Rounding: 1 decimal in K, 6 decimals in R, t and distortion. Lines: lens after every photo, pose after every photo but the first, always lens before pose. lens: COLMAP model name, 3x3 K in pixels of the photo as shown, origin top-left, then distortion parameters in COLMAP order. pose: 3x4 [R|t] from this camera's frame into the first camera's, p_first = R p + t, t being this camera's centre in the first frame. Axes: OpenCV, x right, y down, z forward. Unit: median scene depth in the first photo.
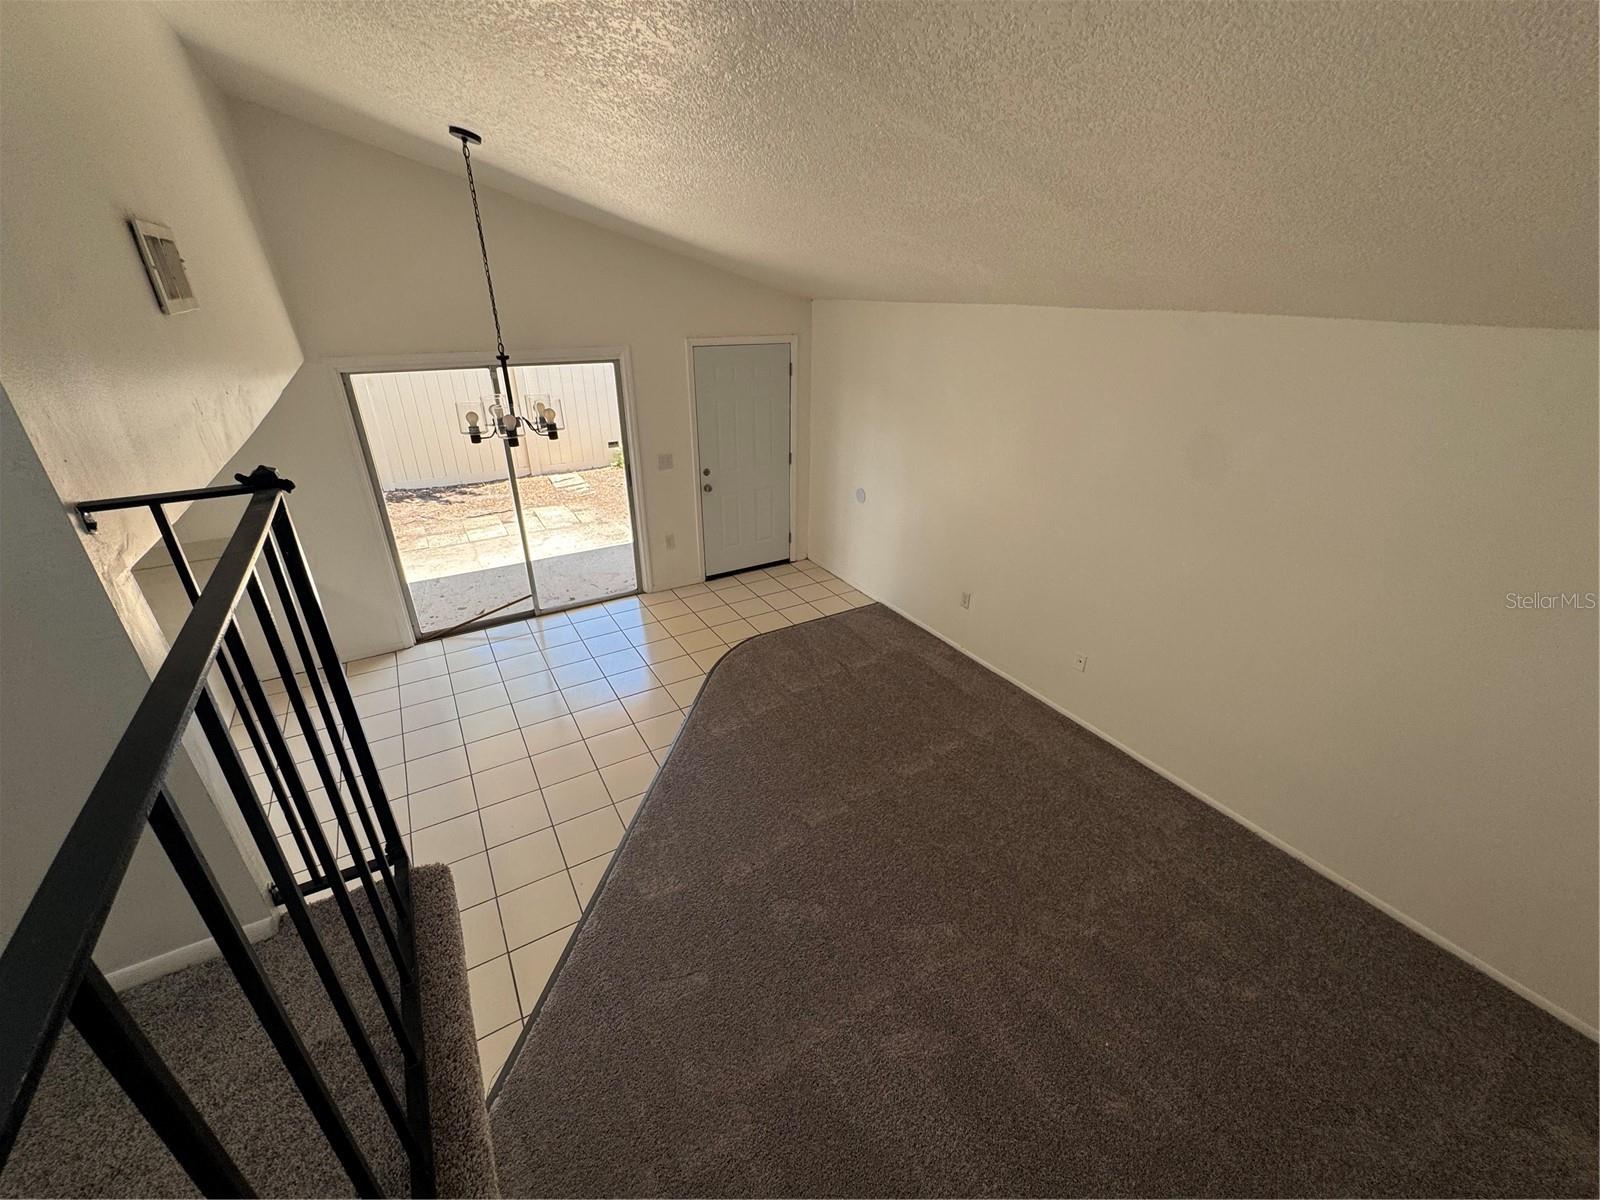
lens RADIAL K [[644.0, 0, 802.6], [0, 644.0, 596.5], [0, 0, 1]] dist [-0.001775, -0.000090]
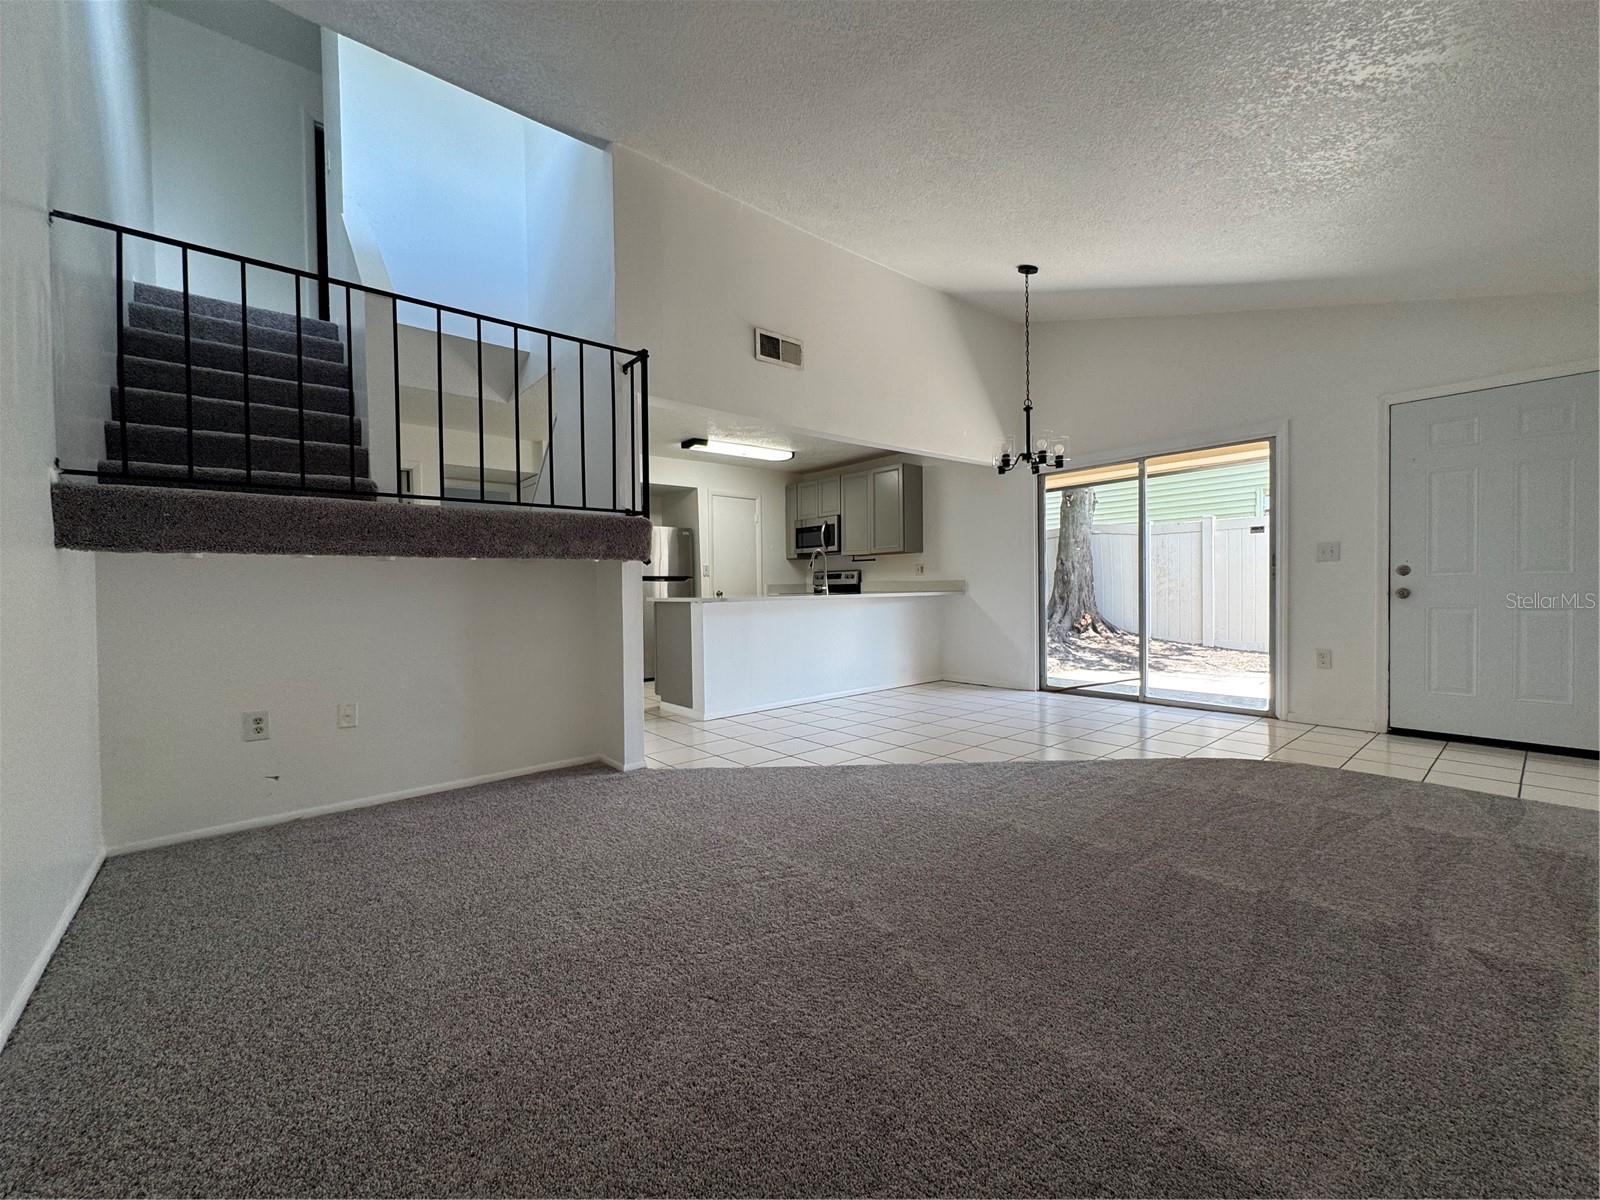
lens RADIAL K [[644.0, 0, 802.6], [0, 644.0, 596.5], [0, 0, 1]] dist [-0.001775, -0.000090]
pose [[0.143791, 0.000126, -0.989608, 0.491701], [-0.409874, 0.910204, -0.059439, 0.156889], [0.900737, 0.414161, 0.130931, 0.355170]]
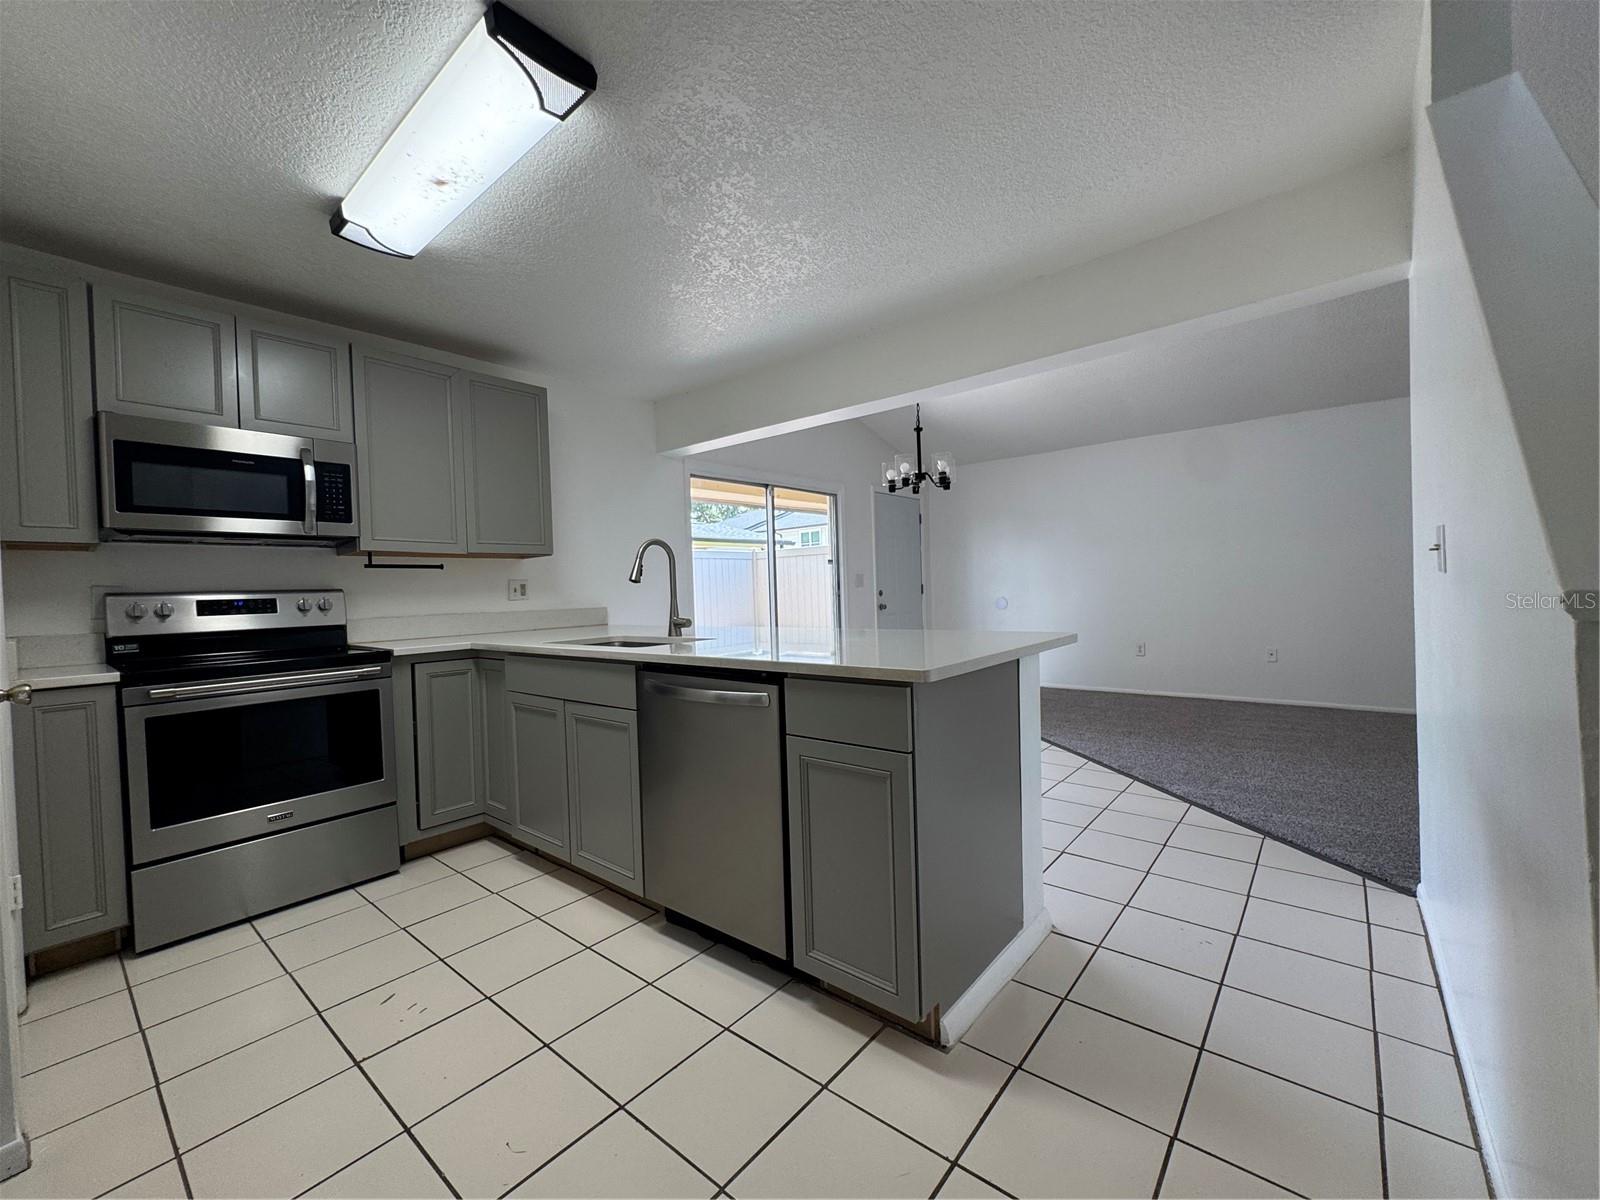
lens RADIAL K [[644.0, 0, 802.6], [0, 644.0, 596.5], [0, 0, 1]] dist [-0.001775, -0.000090]
pose [[0.950012, -0.046378, 0.308749, -0.703867], [0.171685, 0.903567, -0.392545, 0.270131], [-0.260770, 0.425930, 0.866362, 0.025606]]
